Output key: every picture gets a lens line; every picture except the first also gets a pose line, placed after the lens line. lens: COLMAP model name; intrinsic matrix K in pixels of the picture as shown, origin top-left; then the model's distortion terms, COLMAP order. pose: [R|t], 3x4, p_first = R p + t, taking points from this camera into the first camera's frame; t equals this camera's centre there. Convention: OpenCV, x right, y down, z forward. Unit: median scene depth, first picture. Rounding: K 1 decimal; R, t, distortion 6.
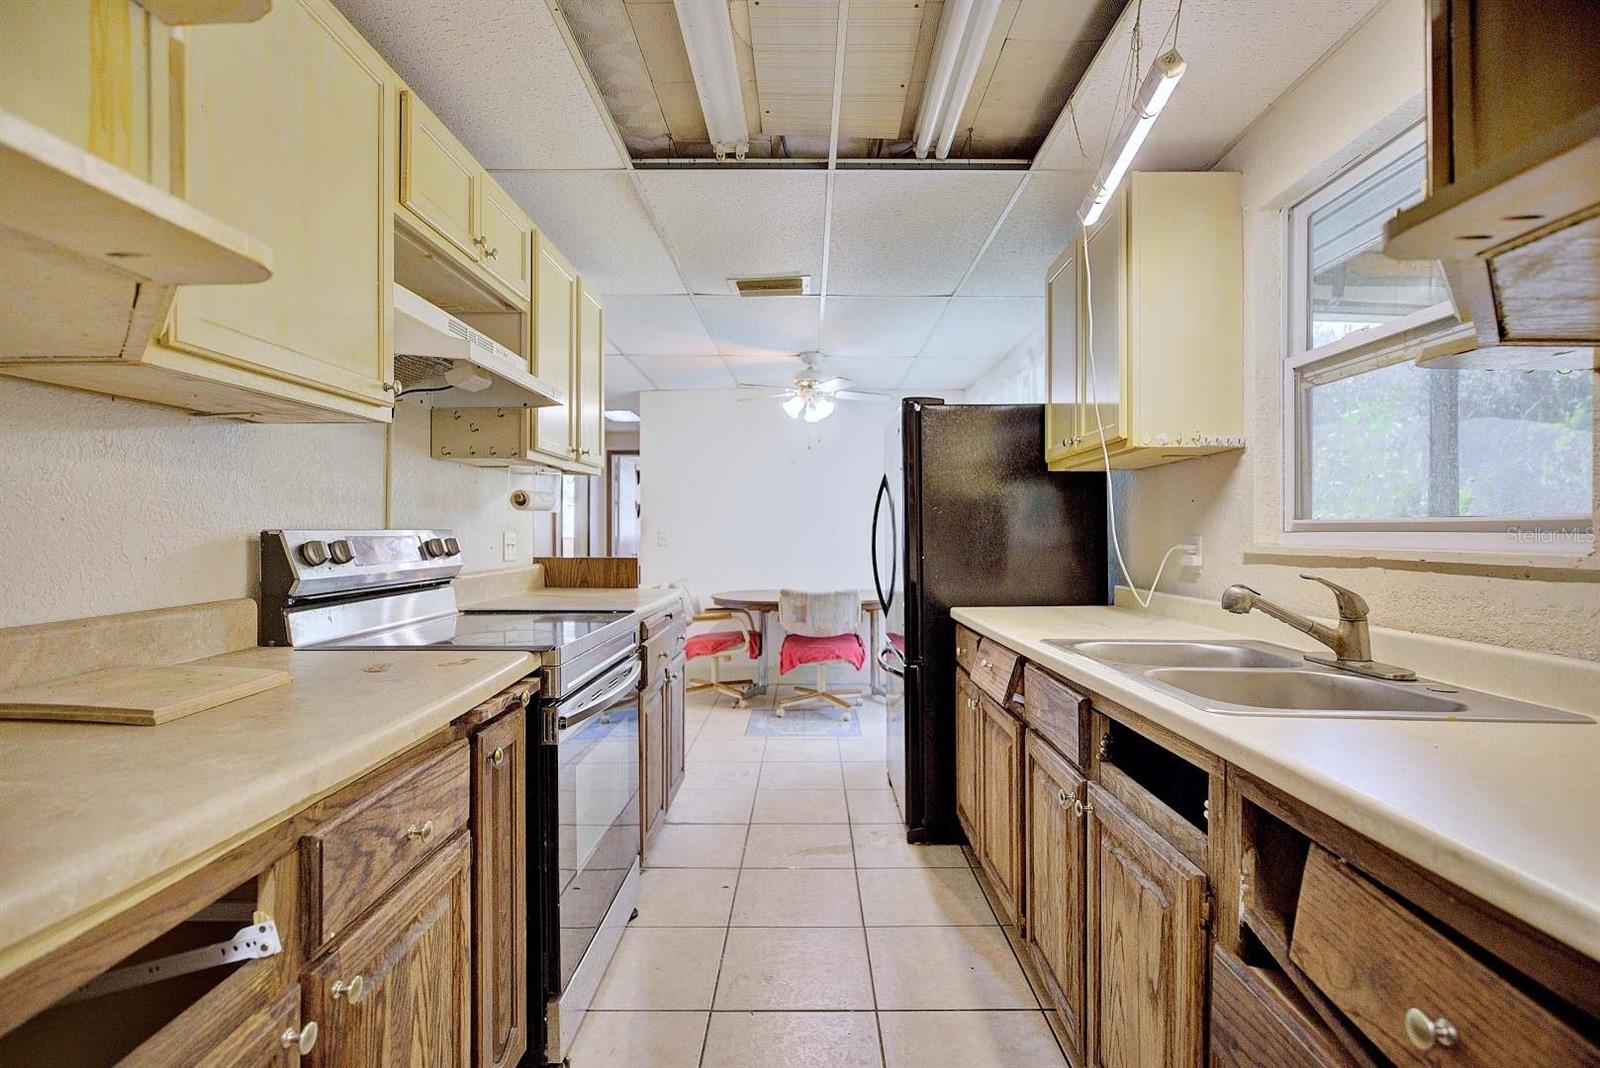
lens RADIAL K [[753.5, 0, 803.5], [0, 753.5, 528.5], [0, 0, 1]] dist [-0.005347, 0.001373]
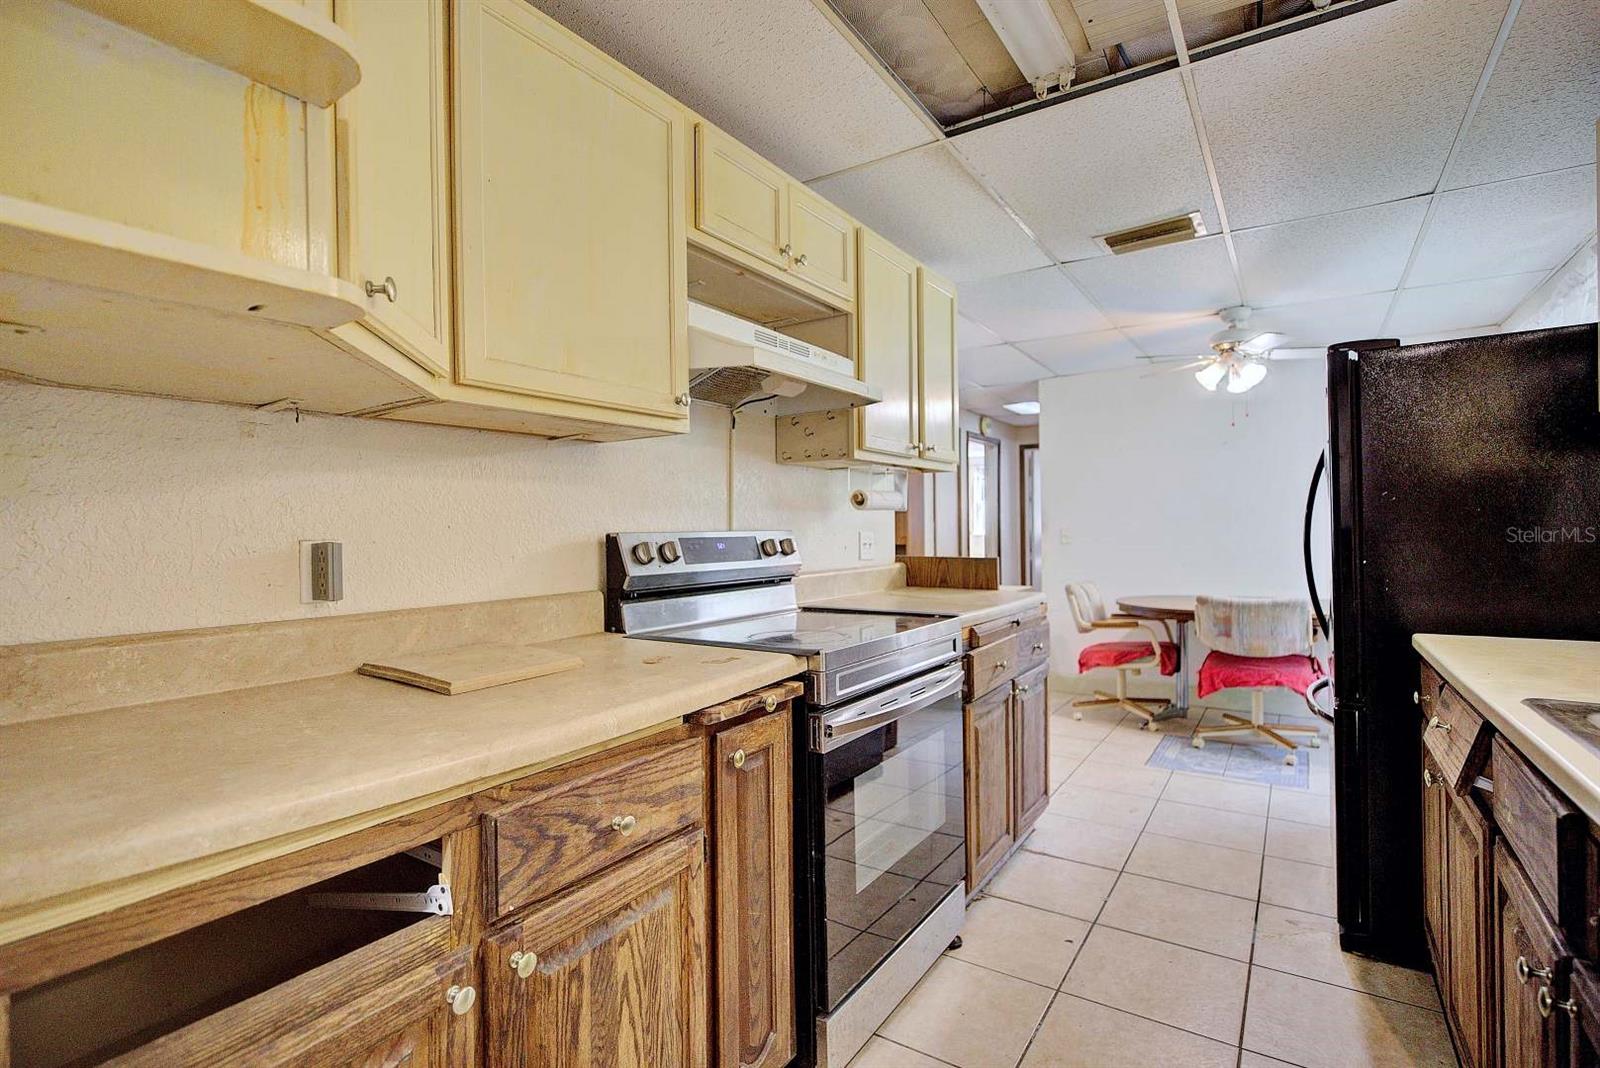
lens RADIAL K [[753.5, 0, 803.2], [0, 753.5, 530.6], [0, 0, 1]] dist [-0.005347, 0.001373]
pose [[0.838305, -0.009359, -0.545122, 0.140011], [0.013102, 0.999910, 0.002982, -0.001100], [0.545045, -0.009642, 0.838352, 0.139742]]
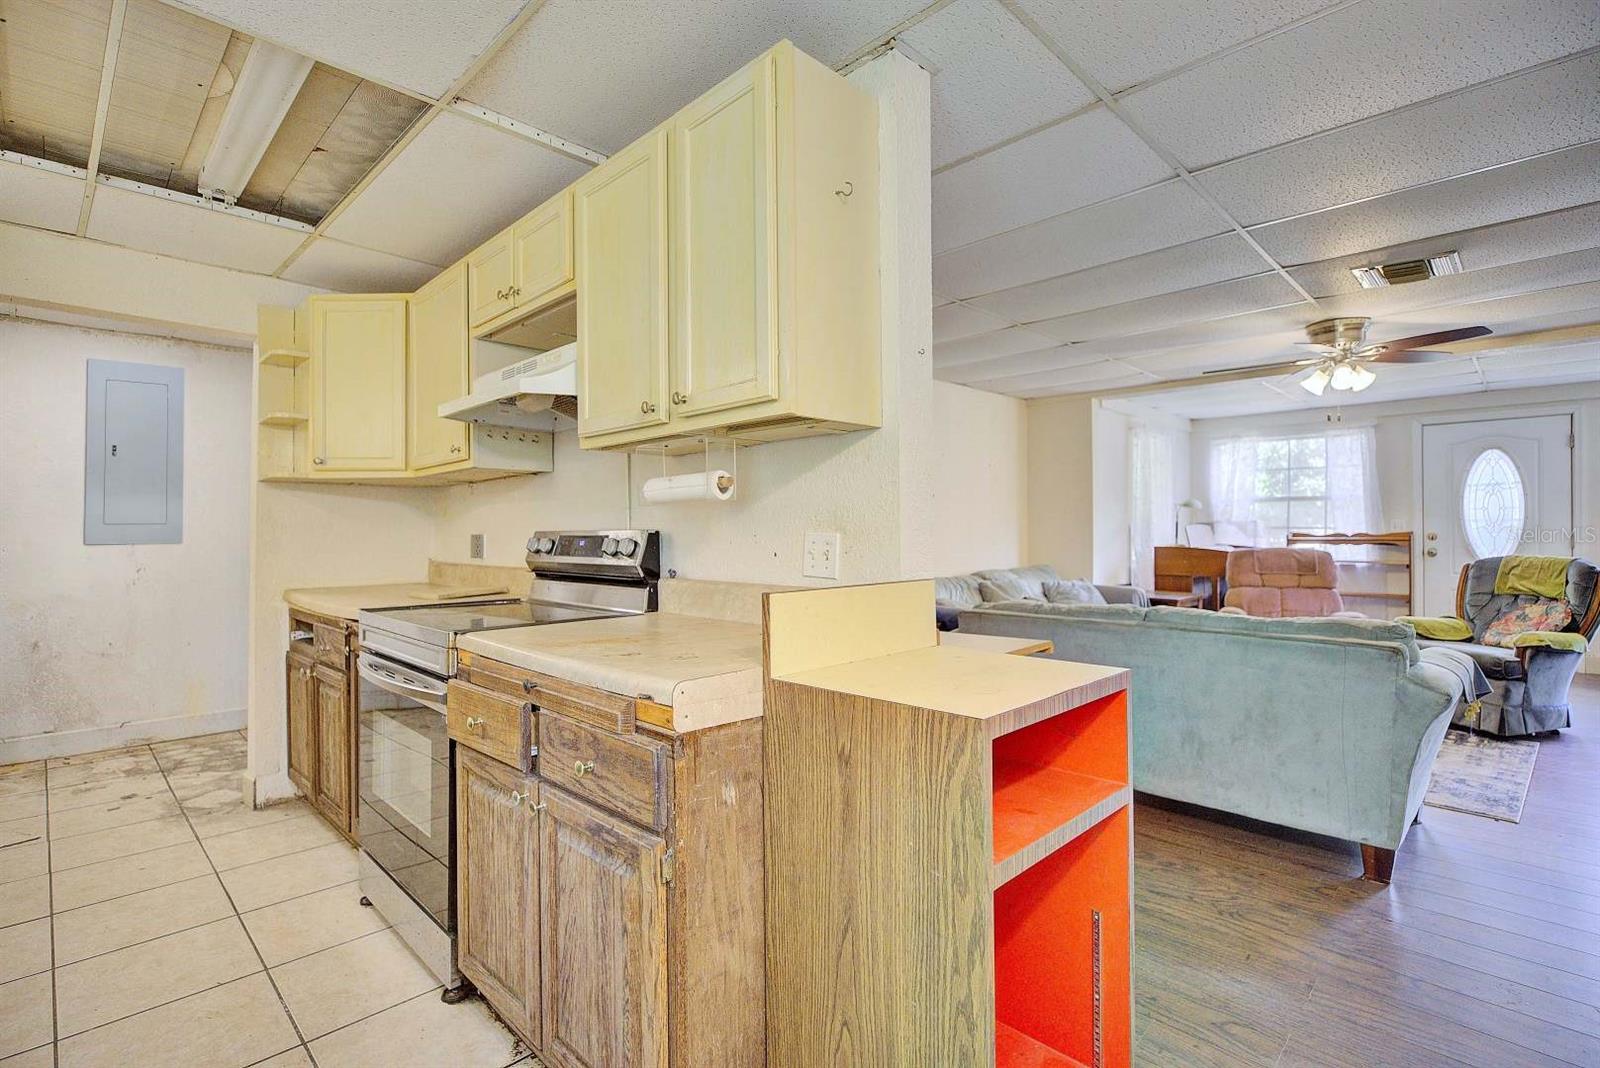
lens RADIAL K [[753.5, 0, 807.1], [0, 753.5, 533.1], [0, 0, 1]] dist [-0.005347, 0.001373]
pose [[-0.690222, 0.002221, -0.723595, 0.112931], [0.003975, 0.999992, -0.000722, 0.007635], [0.723587, -0.003374, -0.690225, 2.212468]]
